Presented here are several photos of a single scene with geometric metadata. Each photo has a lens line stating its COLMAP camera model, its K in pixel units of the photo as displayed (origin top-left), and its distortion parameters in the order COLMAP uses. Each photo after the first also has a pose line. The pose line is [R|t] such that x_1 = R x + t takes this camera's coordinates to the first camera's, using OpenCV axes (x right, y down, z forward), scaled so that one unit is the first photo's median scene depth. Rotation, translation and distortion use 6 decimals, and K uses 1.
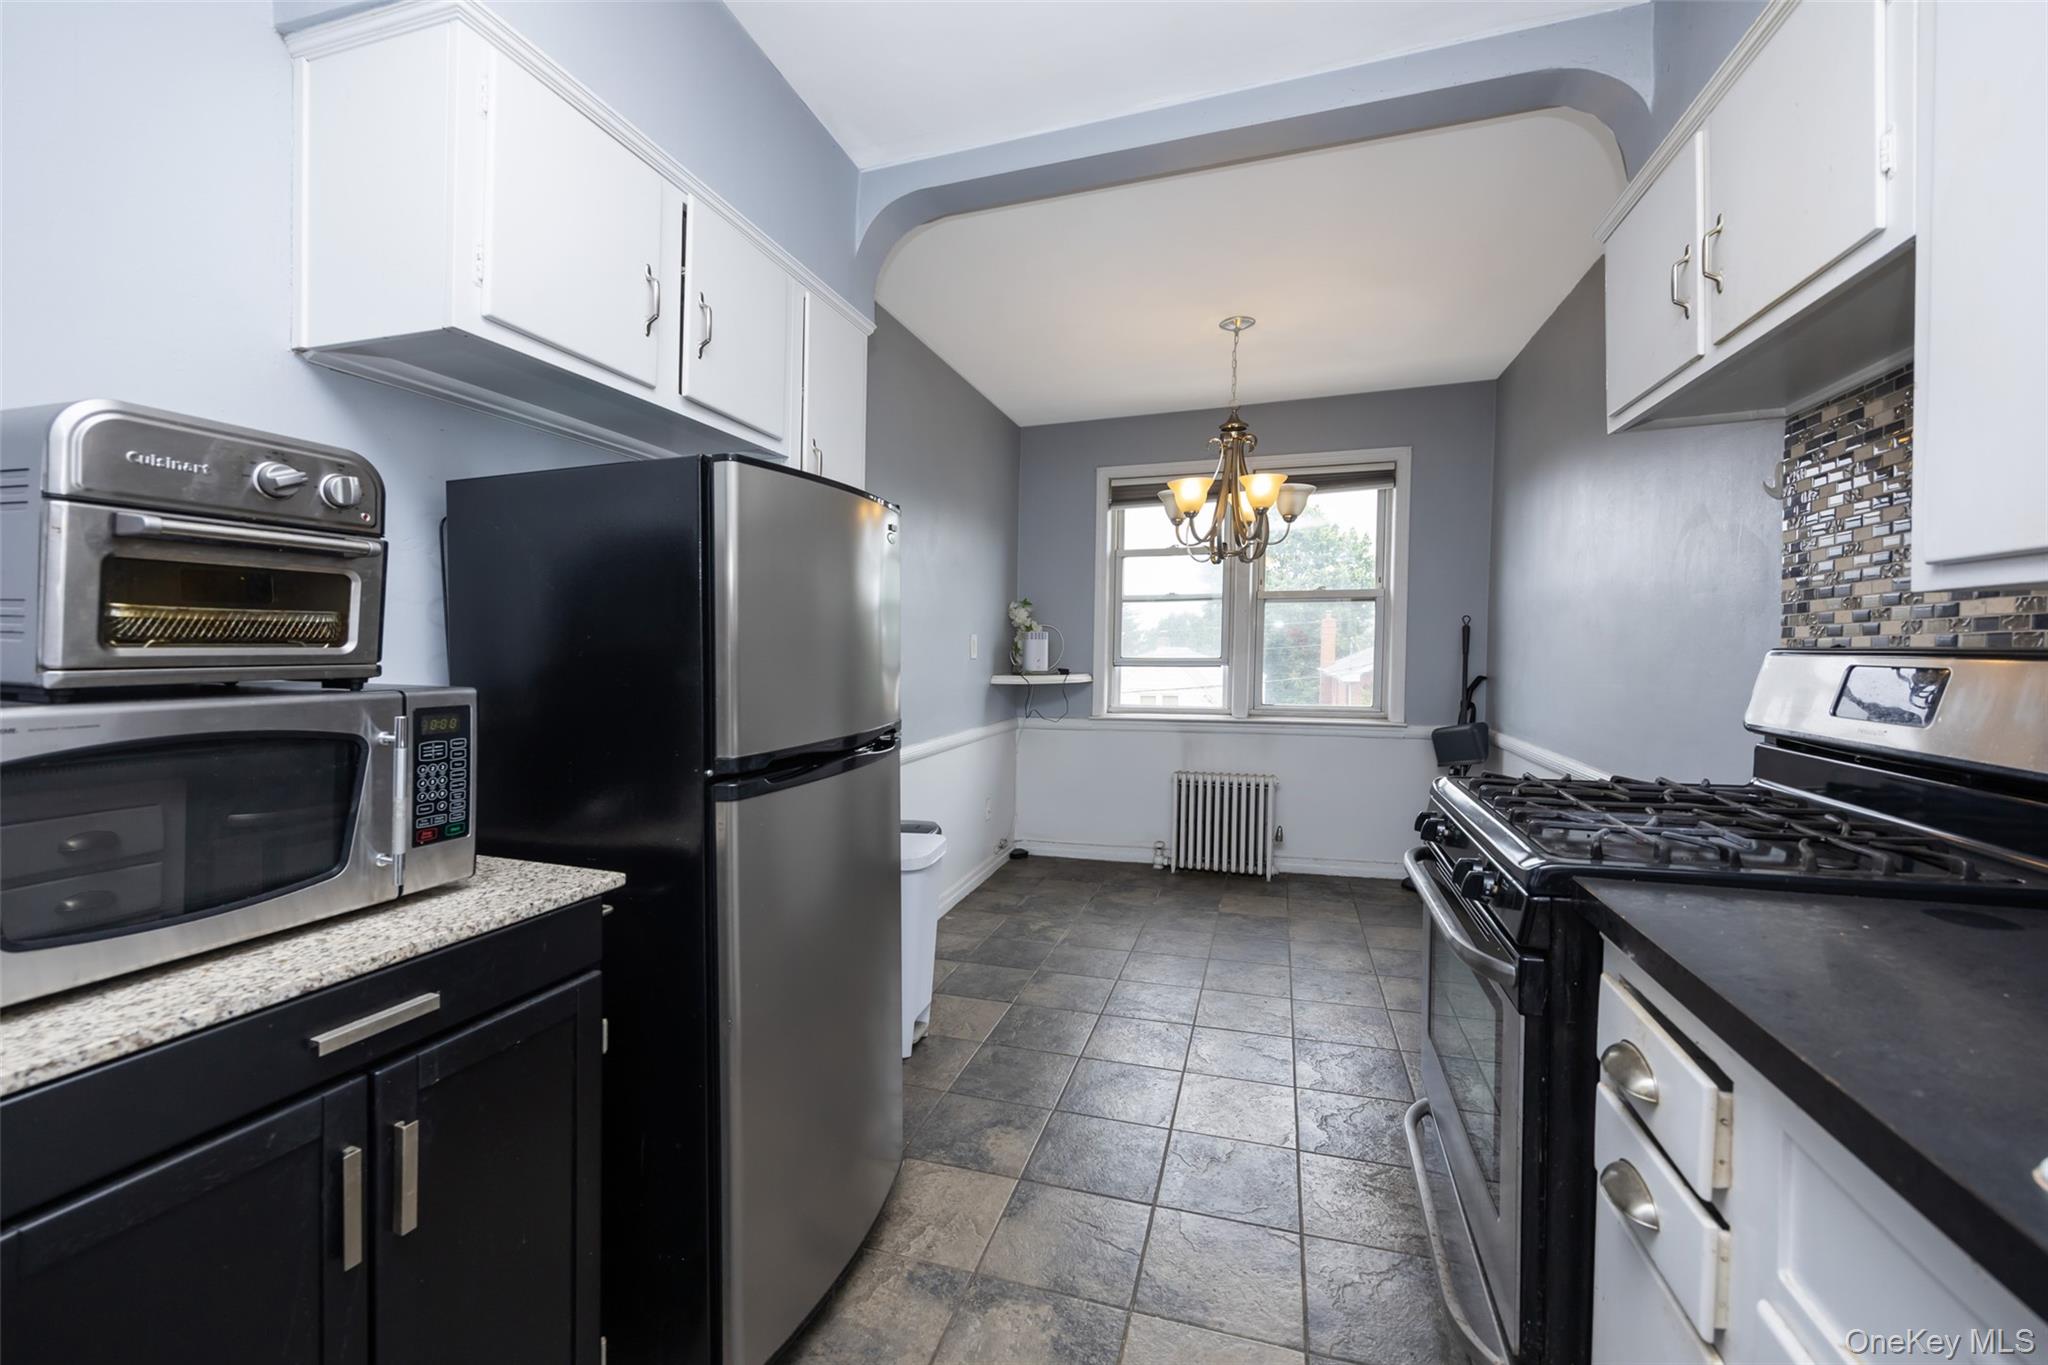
lens RADIAL K [[826.3, 0, 1016.3], [0, 826.3, 660.6], [0, 0, 1]] dist [-0.007012, 0.000143]
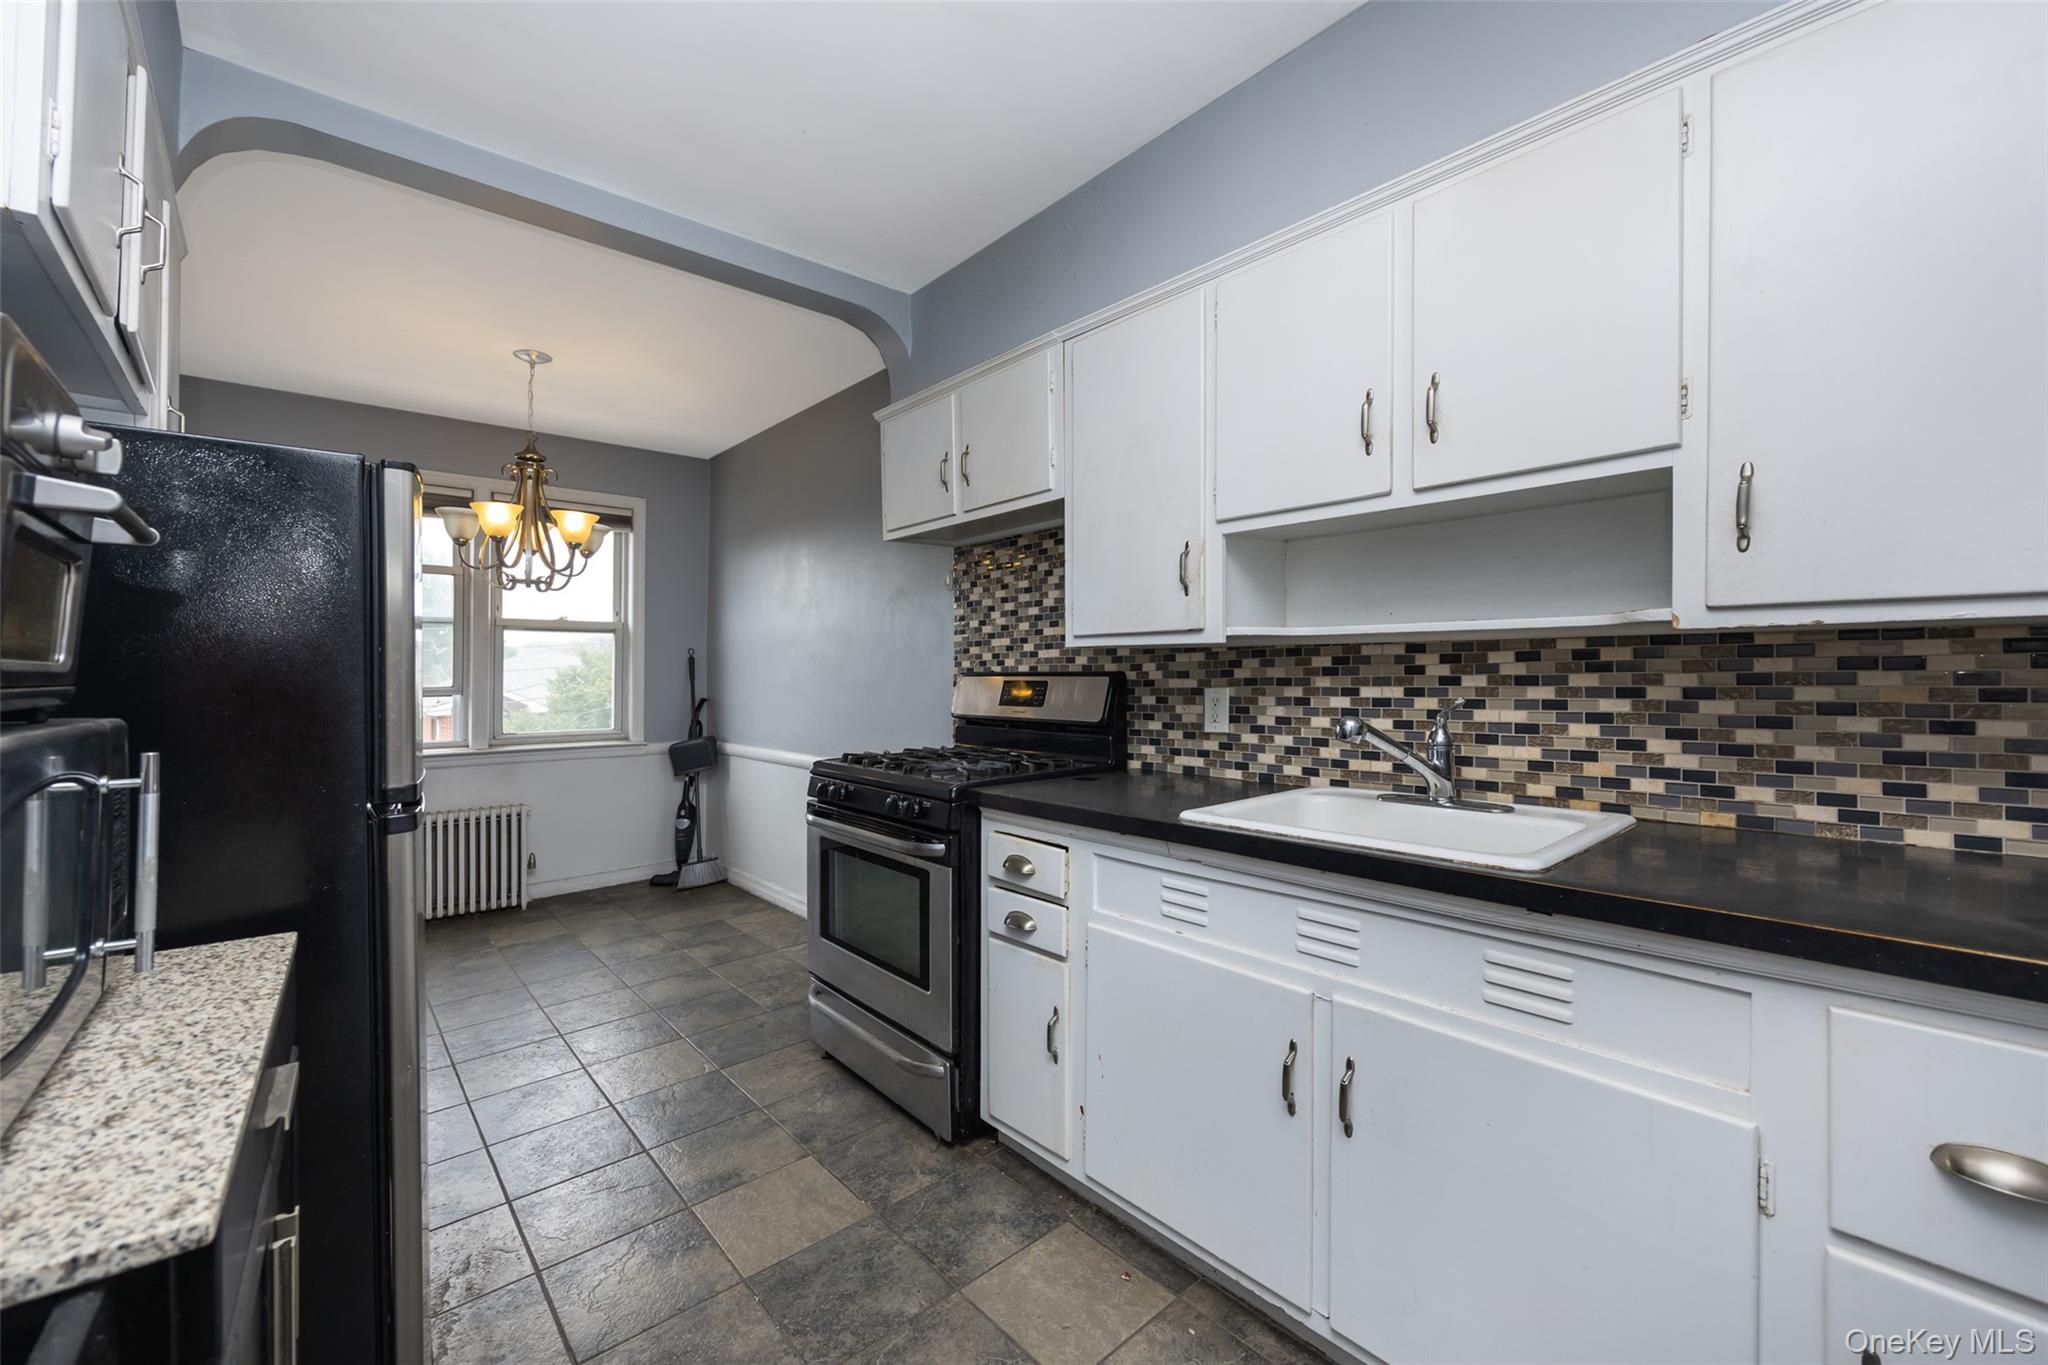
lens RADIAL K [[818.5, 0, 1024.0], [0, 818.5, 682.5], [0, 0, 1]] dist [0.000192, 0.000130]
pose [[0.508382, -0.008471, 0.861090, -0.284166], [0.017691, 0.999843, -0.000609, 0.005396], [-0.860950, 0.015543, 0.508452, -0.028646]]
